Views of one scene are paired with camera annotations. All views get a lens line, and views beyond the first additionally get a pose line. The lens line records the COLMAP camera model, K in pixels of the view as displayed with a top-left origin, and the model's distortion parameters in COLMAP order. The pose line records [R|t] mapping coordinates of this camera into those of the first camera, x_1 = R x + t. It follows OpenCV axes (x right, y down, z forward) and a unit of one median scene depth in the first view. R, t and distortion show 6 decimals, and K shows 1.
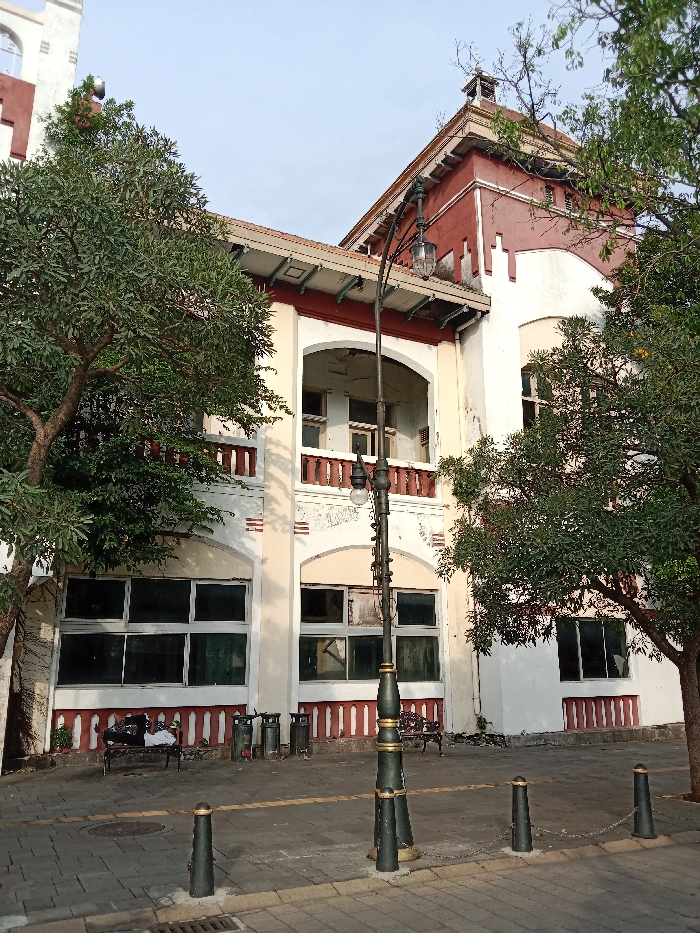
lens RADIAL K [[738.4, 0, 350.0], [0, 738.4, 466.5], [0, 0, 1]] dist [-0.005175, -0.005543]
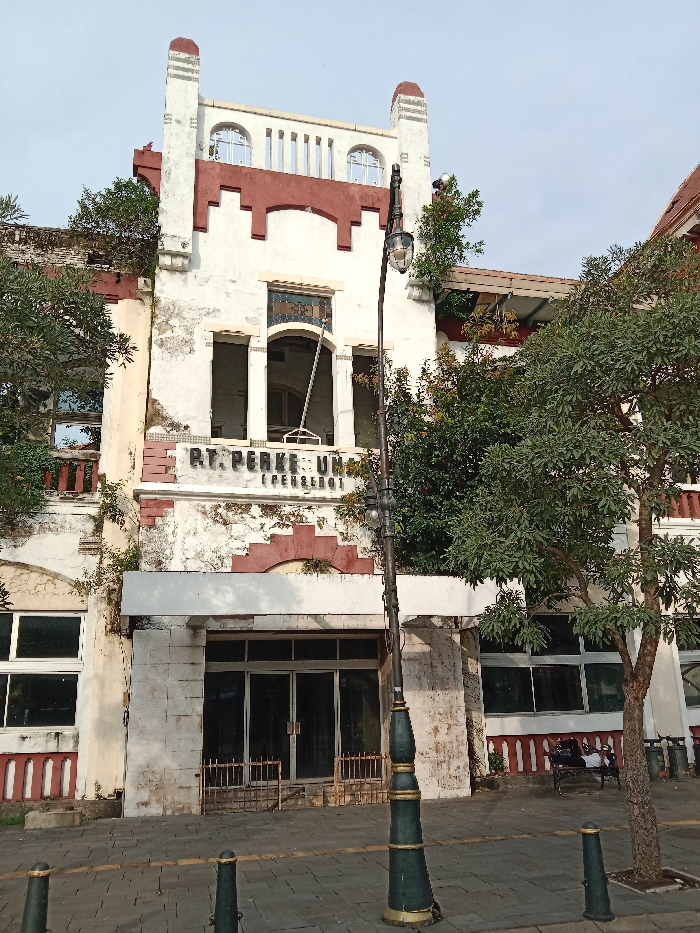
lens RADIAL K [[748.3, 0, 350.0], [0, 748.3, 466.5], [0, 0, 1]] dist [-0.004197, -0.073706]
pose [[0.976116, -0.083437, -0.200591, -0.299701], [0.075582, 0.996054, -0.046513, -0.037072], [0.203681, 0.030241, 0.978570, -0.147057]]
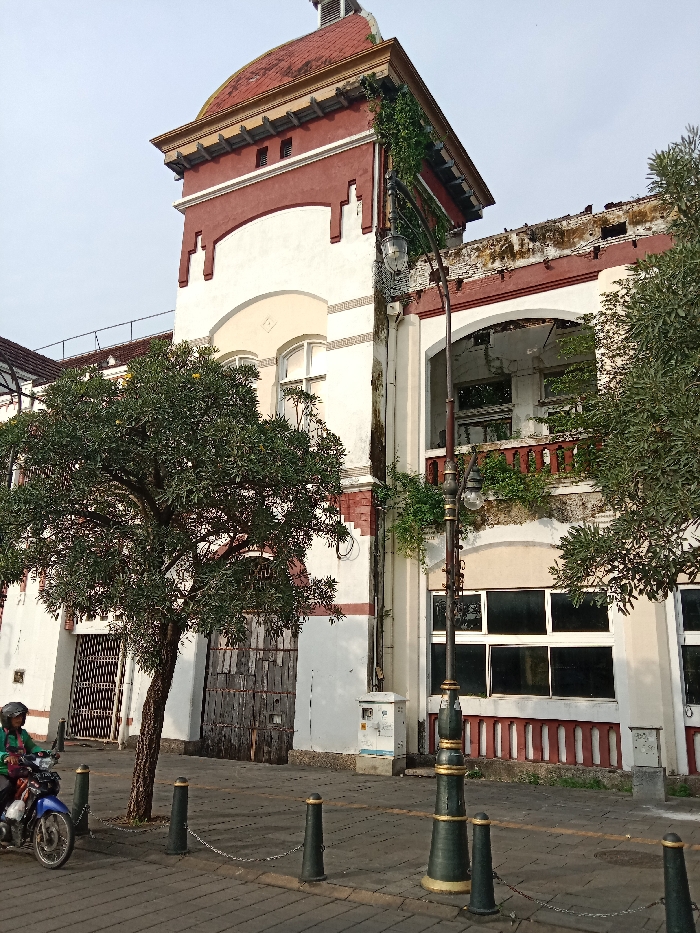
lens RADIAL K [[748.3, 0, 350.0], [0, 748.3, 466.5], [0, 0, 1]] dist [-0.004197, -0.073706]
pose [[0.546084, -0.199506, -0.813628, 0.470385], [0.182270, 0.976257, -0.117049, 0.063934], [0.817661, -0.084382, 0.569482, 0.246772]]
